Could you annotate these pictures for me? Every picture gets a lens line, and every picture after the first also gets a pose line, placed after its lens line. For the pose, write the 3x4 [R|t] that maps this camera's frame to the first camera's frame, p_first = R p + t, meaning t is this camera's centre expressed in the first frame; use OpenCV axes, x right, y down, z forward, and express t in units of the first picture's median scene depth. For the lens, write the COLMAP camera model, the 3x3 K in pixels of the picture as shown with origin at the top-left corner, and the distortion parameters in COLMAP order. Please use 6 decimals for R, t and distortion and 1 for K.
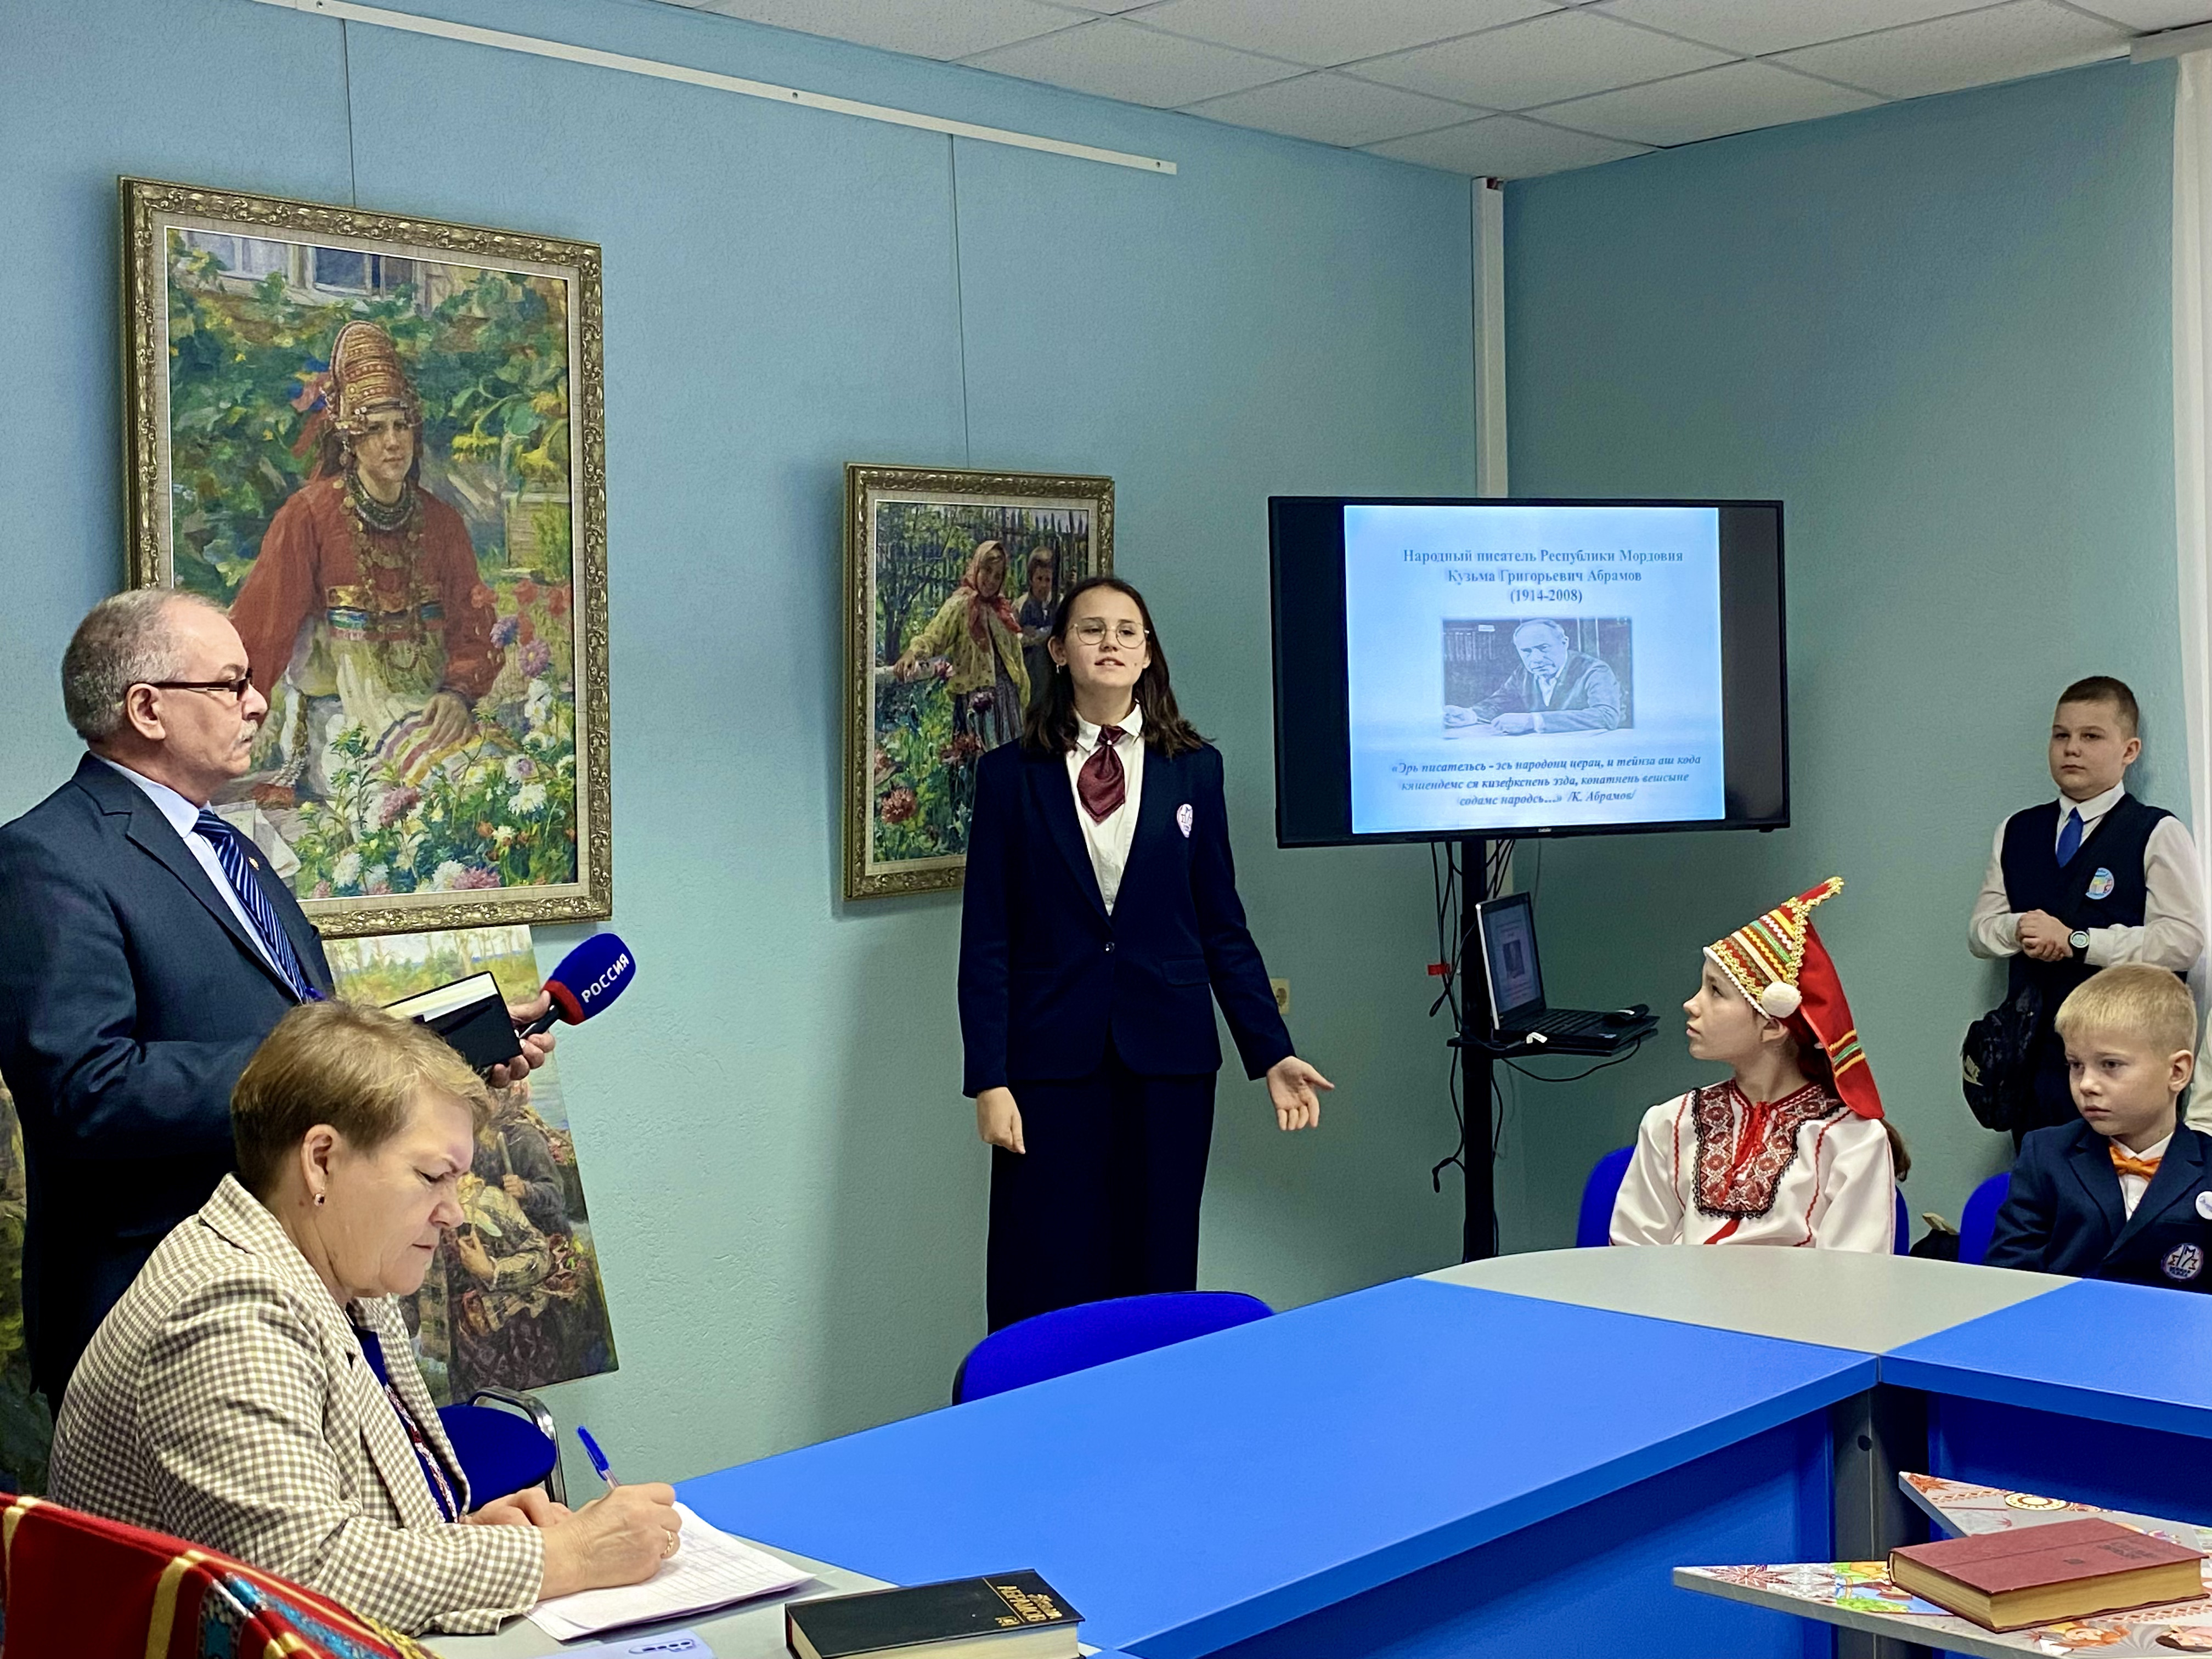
lens RADIAL K [[2690.2, 0, 1143.8], [0, 2690.2, 798.7], [0, 0, 1]] dist [0.175574, -0.592873]
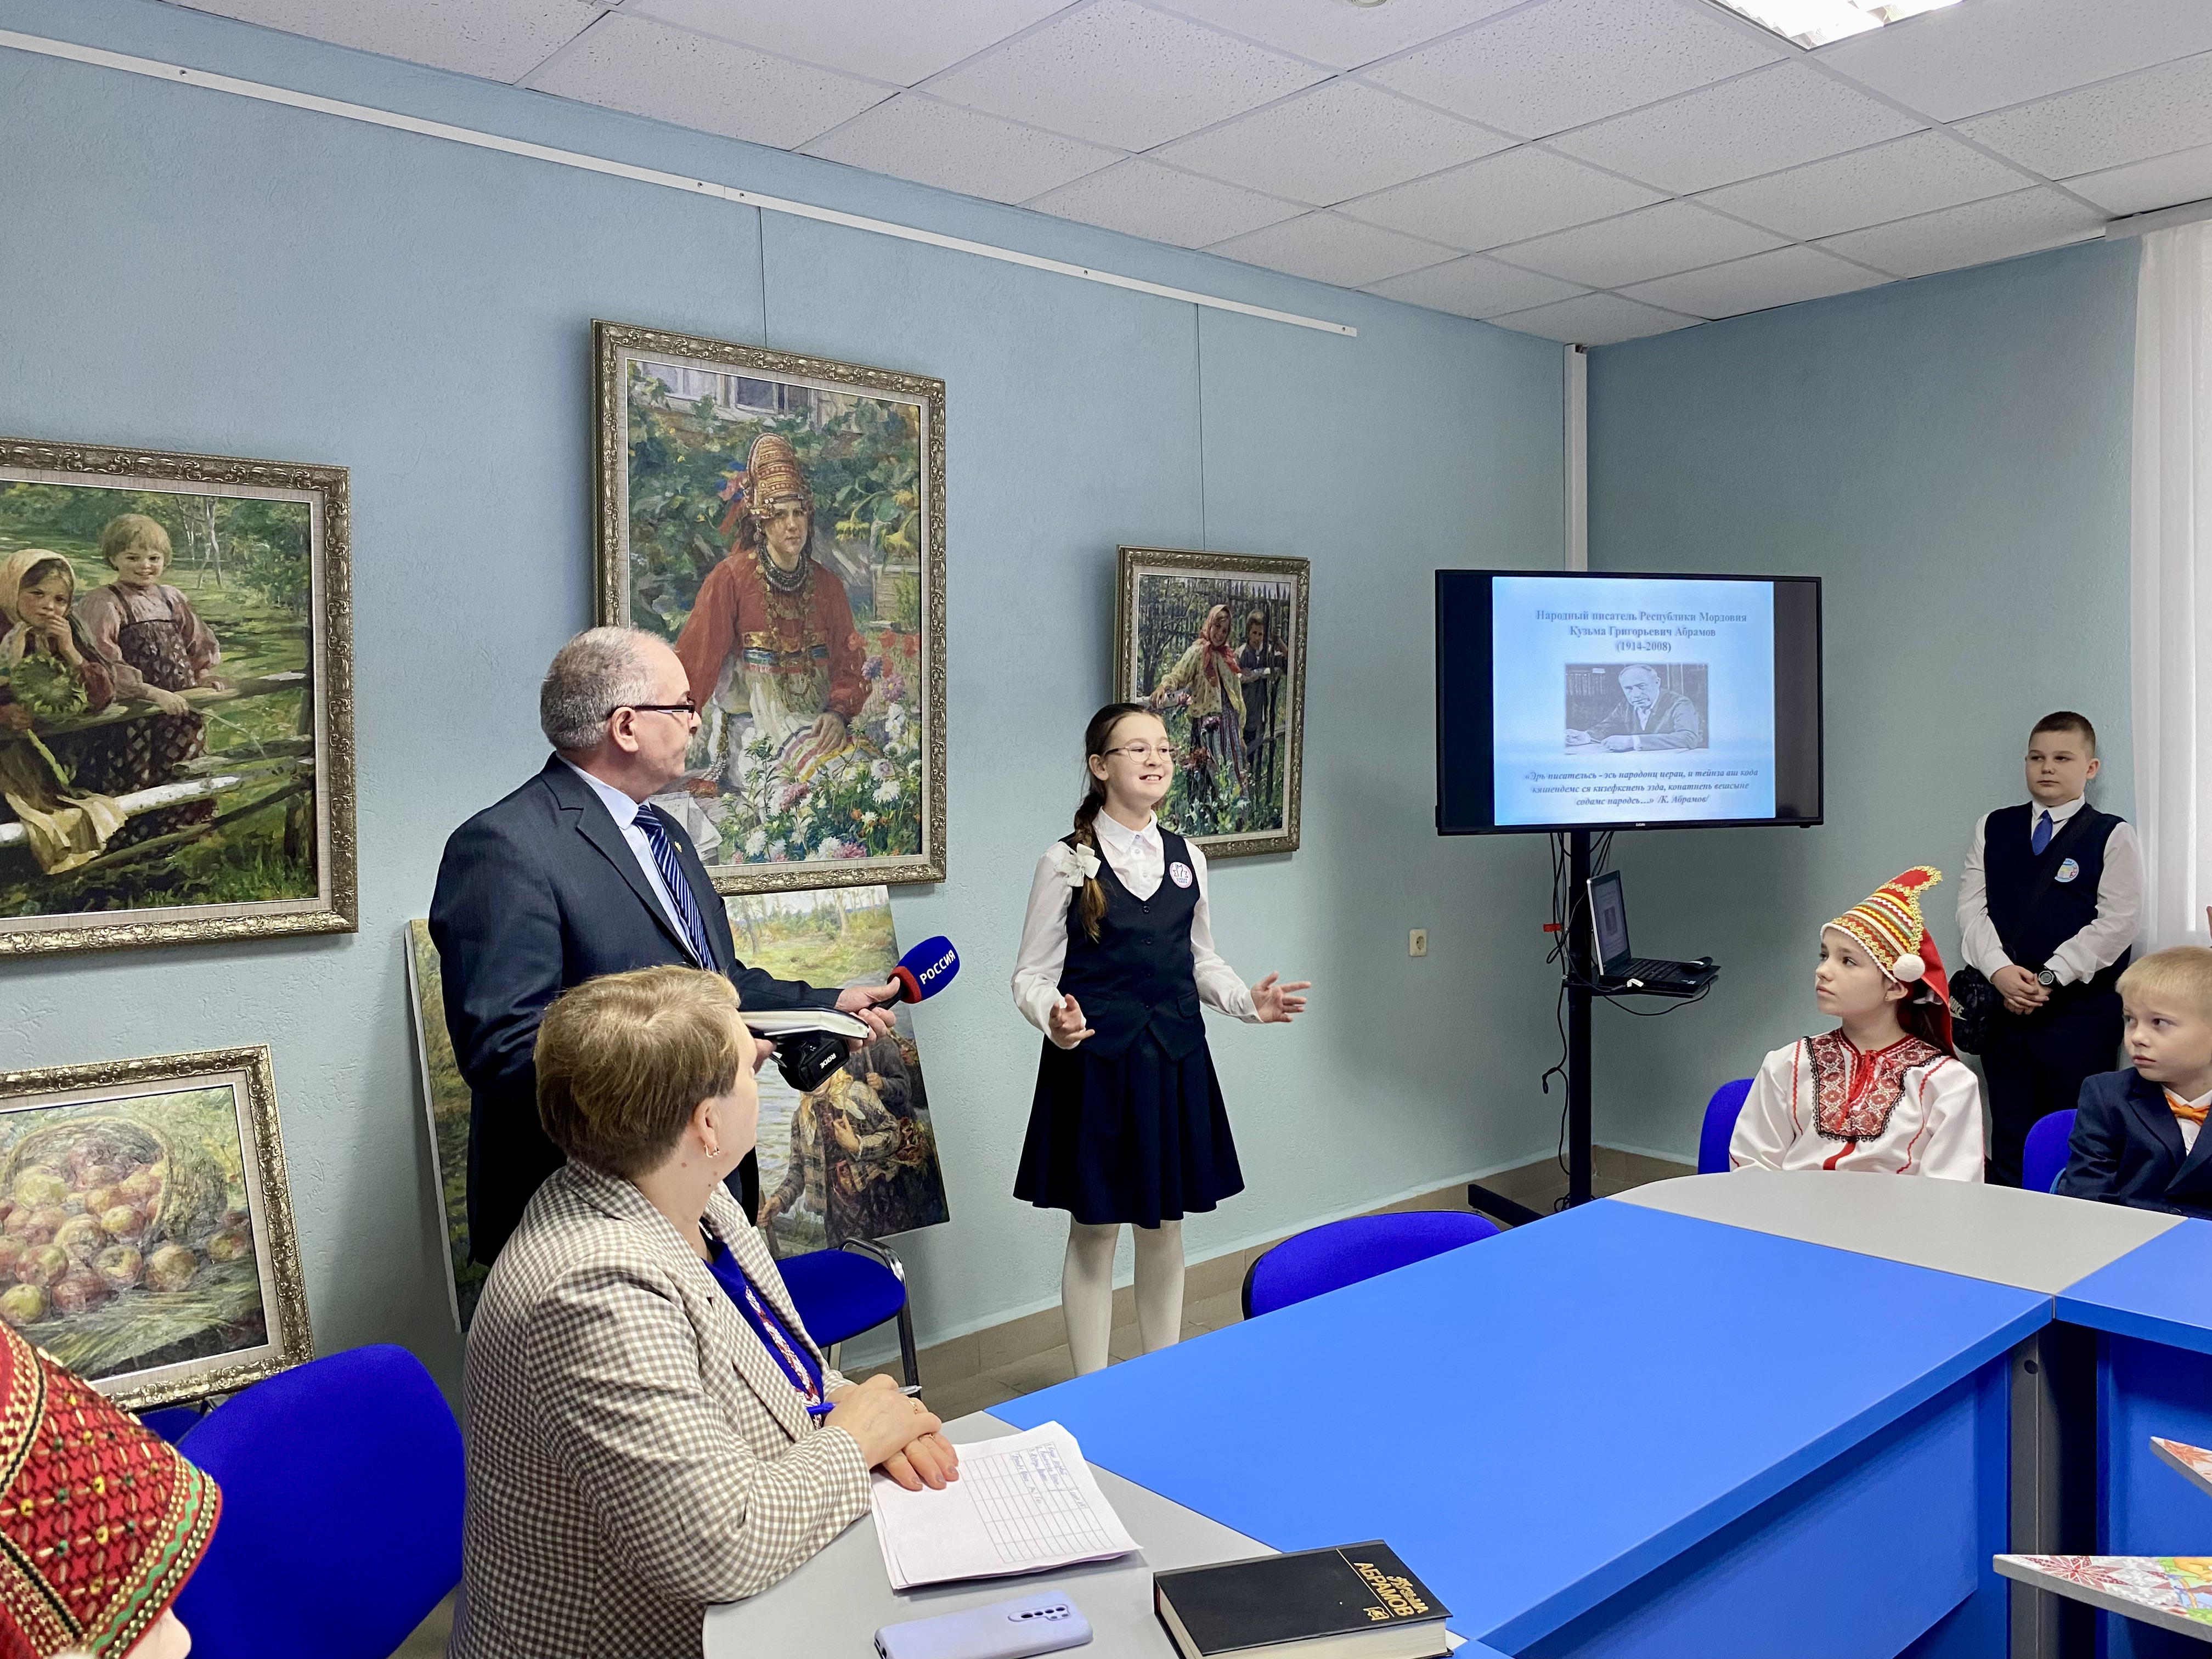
lens RADIAL K [[1668.5, 0, 1092.6], [0, 1668.5, 802.5], [0, 0, 1]] dist [0.143849, -0.392269]
pose [[0.995674, 0.013853, -0.091877, -0.048901], [-0.013050, 0.999871, 0.009328, -0.003793], [0.091995, -0.008088, 0.995727, 0.180938]]
